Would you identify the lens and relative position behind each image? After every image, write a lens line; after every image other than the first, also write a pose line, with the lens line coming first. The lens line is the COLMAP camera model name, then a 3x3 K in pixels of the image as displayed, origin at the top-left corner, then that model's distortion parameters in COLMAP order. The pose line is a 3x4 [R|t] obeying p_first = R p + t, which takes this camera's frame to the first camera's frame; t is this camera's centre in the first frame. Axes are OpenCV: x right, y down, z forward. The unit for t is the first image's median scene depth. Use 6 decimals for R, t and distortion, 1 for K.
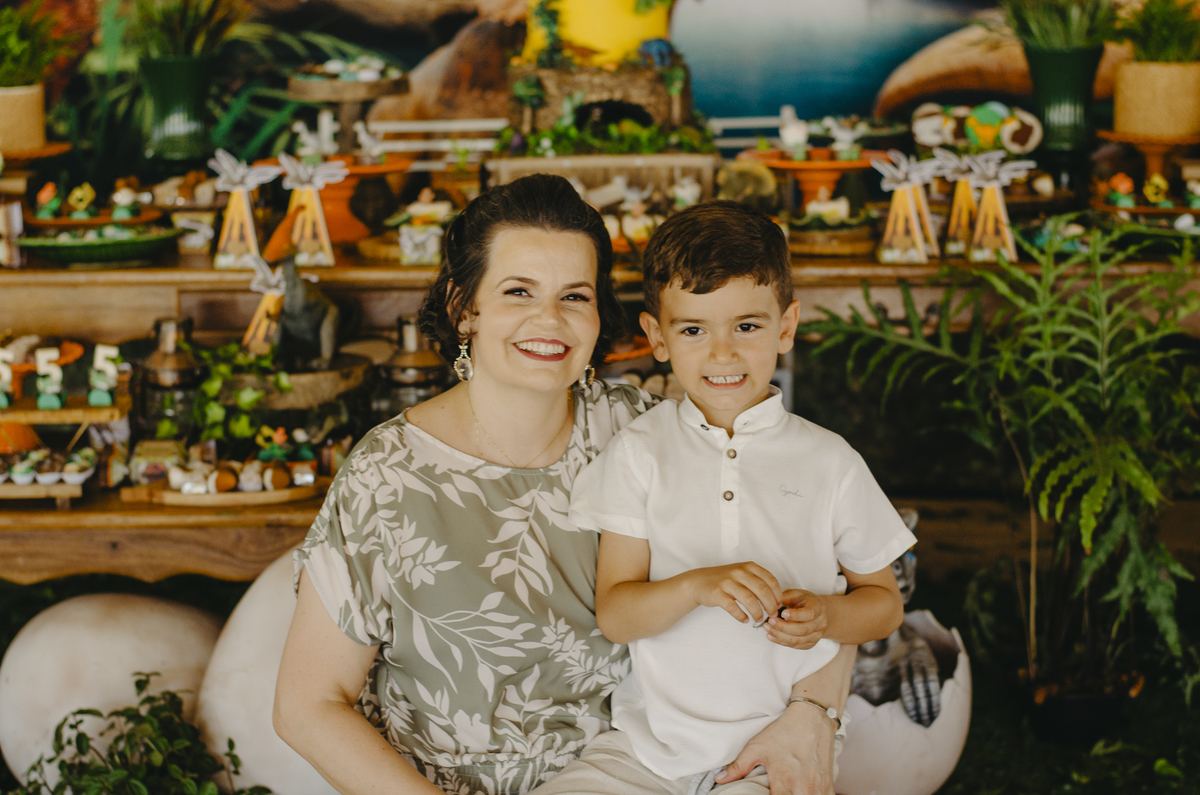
lens RADIAL K [[2441.8, 0, 600.0], [0, 2441.8, 397.5], [0, 0, 1]] dist [-0.087468, -0.136509]
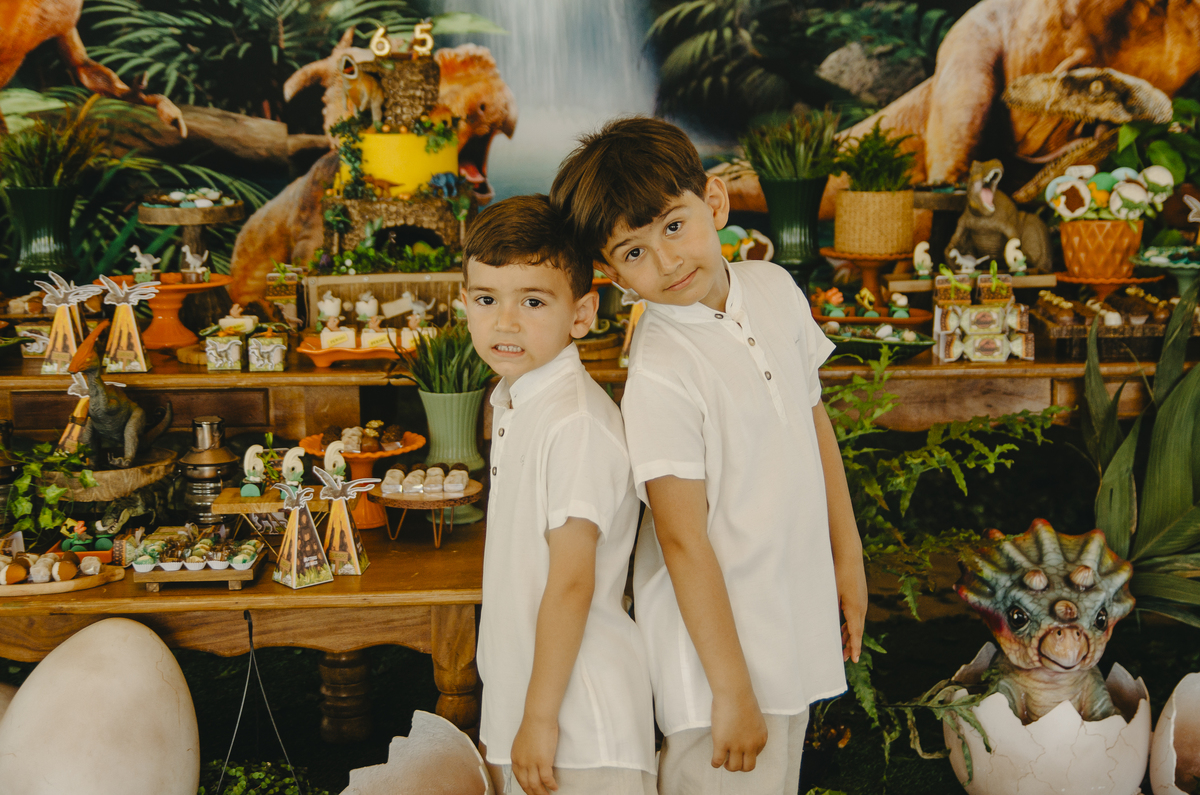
lens RADIAL K [[1811.7, 0, 568.6], [0, 1811.7, 369.8], [0, 0, 1]] dist [0.046520, 0.215157]
pose [[0.999704, -0.004838, 0.023846, 0.068419], [0.005558, 0.999527, -0.030243, -0.027770], [-0.023688, 0.030366, 0.999258, 0.136757]]
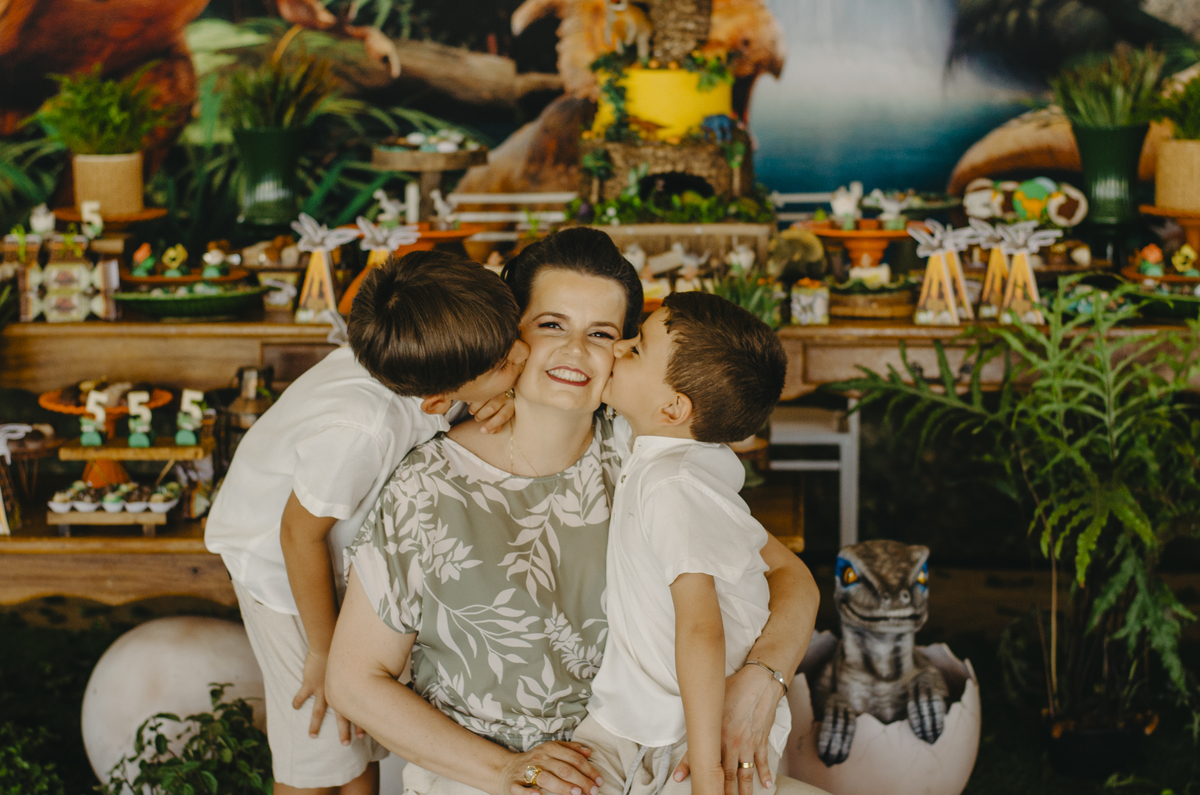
lens RADIAL K [[2625.4, 0, 597.5], [0, 2625.4, 370.5], [0, 0, 1]] dist [-0.108684, -0.127202]
pose [[0.998469, 0.012059, -0.053979, 0.037382], [-0.014838, 0.998569, -0.051388, 0.025178], [0.053282, 0.052110, 0.997219, -0.144789]]
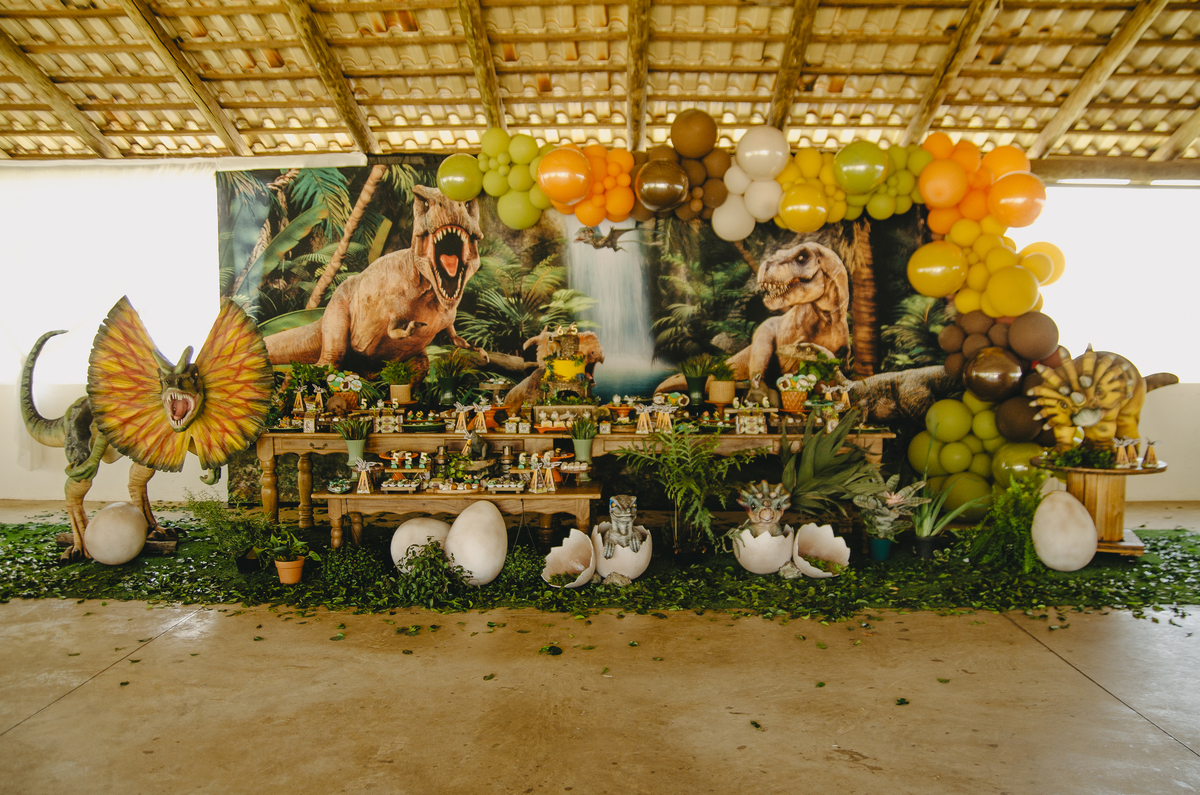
lens RADIAL K [[848.6, 0, 600.0], [0, 848.6, 397.5], [0, 0, 1]] dist [-0.150154, 0.100307]
pose [[0.999901, 0.010655, -0.009228, 0.070747], [-0.011727, 0.992062, -0.125204, 0.049329], [0.007821, 0.125300, 0.992088, -0.263268]]
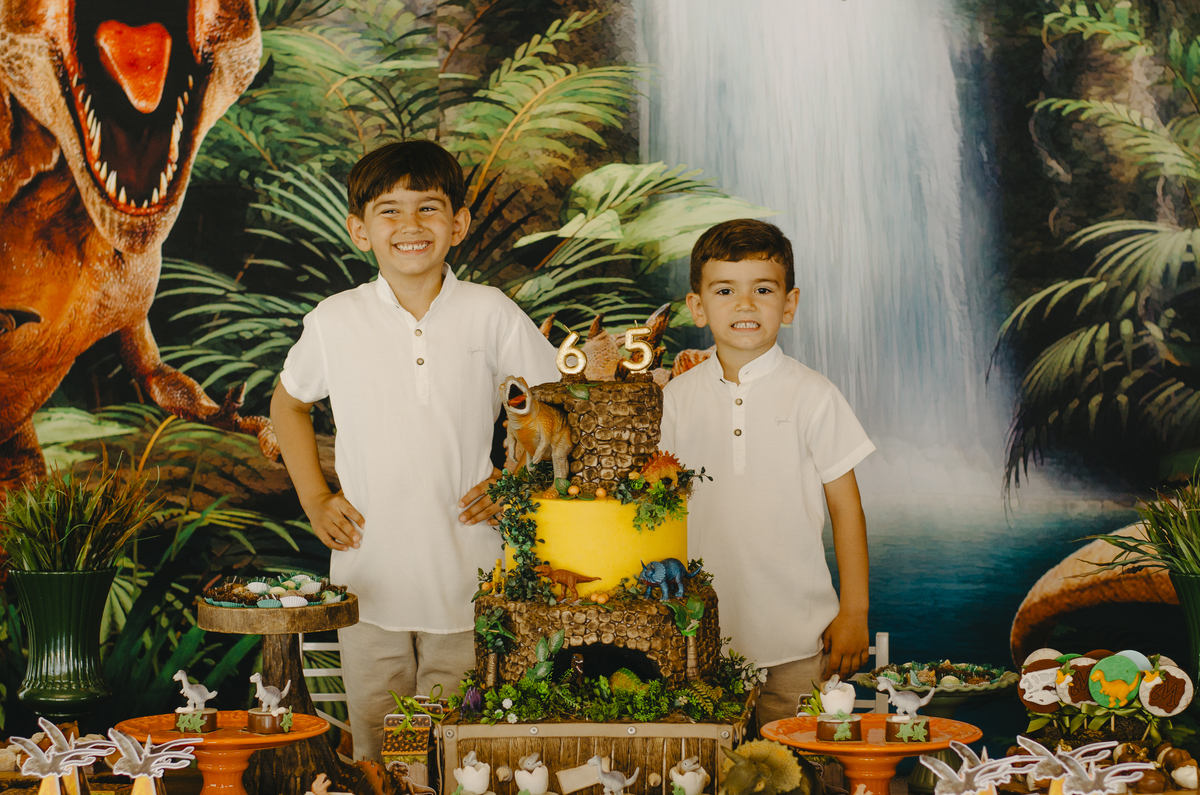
lens RADIAL K [[2625.4, 0, 597.5], [0, 2625.4, 370.5], [0, 0, 1]] dist [-0.108684, -0.127202]
pose [[0.995003, 0.004567, -0.099738, 0.091446], [-0.022171, 0.984119, -0.176117, -0.069866], [0.097350, 0.177449, 0.979303, 0.224215]]
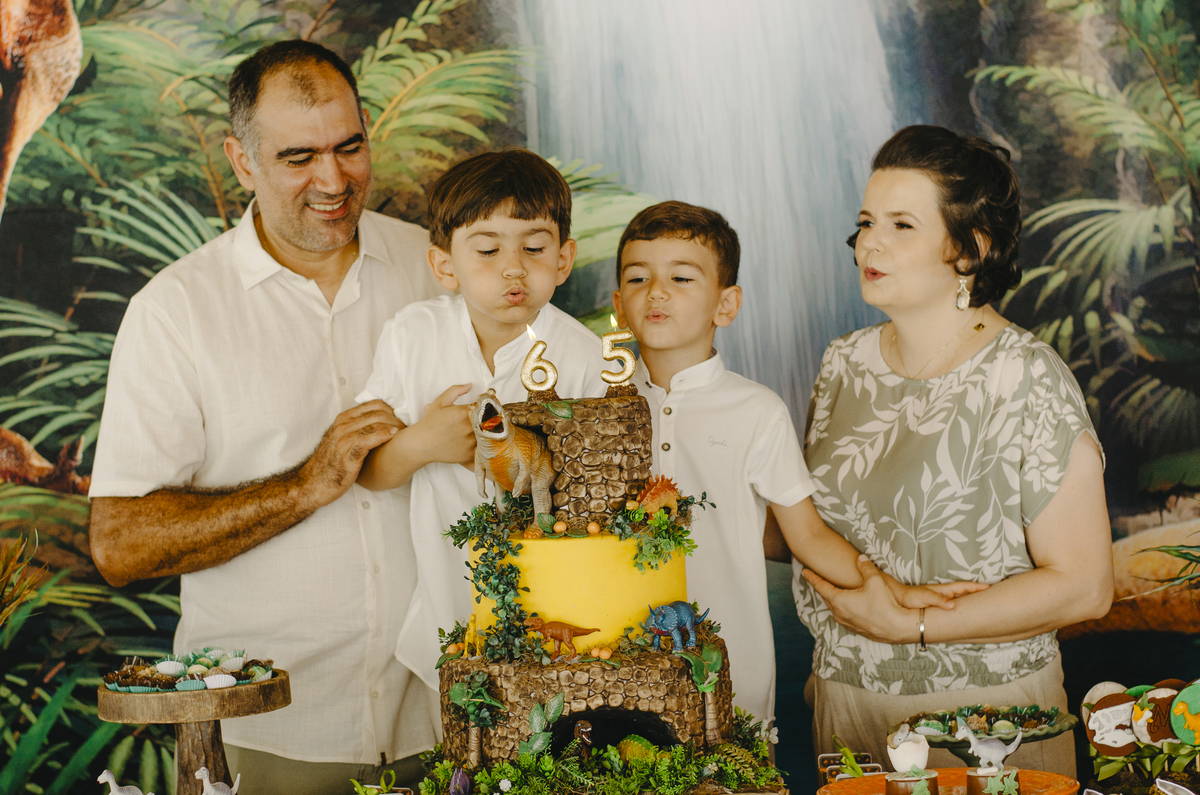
lens RADIAL K [[2795.1, 0, 531.4], [0, 2795.1, 371.0], [0, 0, 1]] dist [-0.116023, -0.138146]
pose [[0.998826, -0.047590, -0.009041, -0.004485], [0.044853, 0.979086, -0.198439, -0.072346], [0.018295, 0.197801, 0.980072, 0.313195]]
